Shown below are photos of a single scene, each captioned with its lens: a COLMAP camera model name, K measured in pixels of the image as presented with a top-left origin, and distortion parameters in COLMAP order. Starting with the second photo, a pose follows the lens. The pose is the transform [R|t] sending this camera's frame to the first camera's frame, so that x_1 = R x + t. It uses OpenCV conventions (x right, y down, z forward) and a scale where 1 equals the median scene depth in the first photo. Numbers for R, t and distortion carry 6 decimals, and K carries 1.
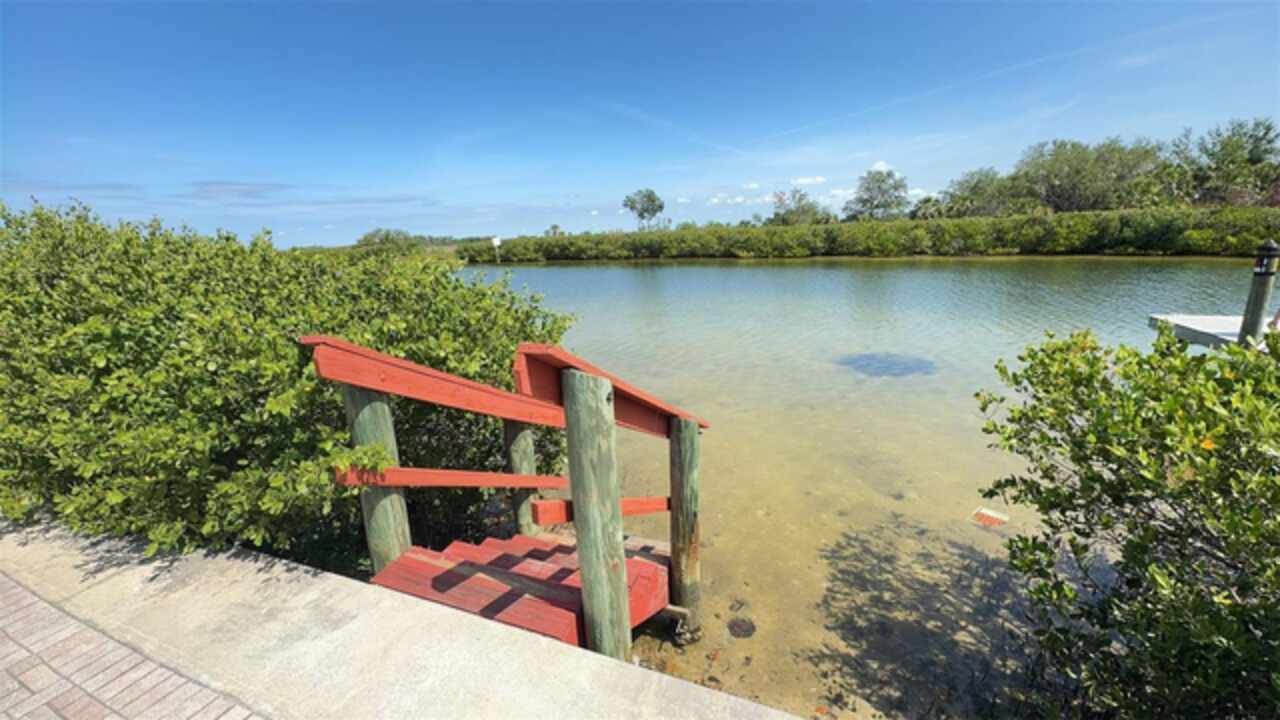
lens RADIAL K [[490.0, 0, 641.2], [0, 490.0, 361.8], [0, 0, 1]] dist [0.000314, 0.000055]
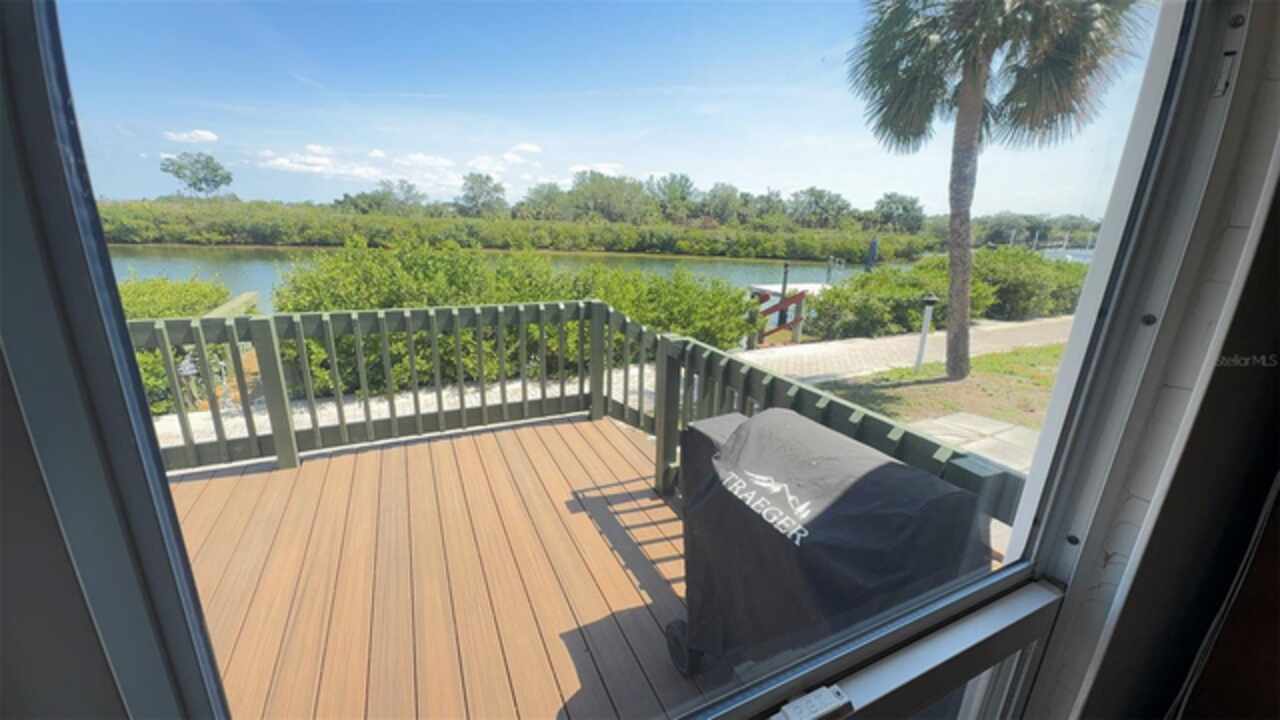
lens RADIAL K [[486.4, 0, 645.7], [0, 486.4, 360.4], [0, 0, 1]] dist [0.006108, -0.000002]
pose [[0.651765, -0.148867, 0.743667, -0.197250], [0.129968, 0.987965, 0.083864, 0.000804], [-0.747202, 0.041994, 0.663269, -0.041798]]
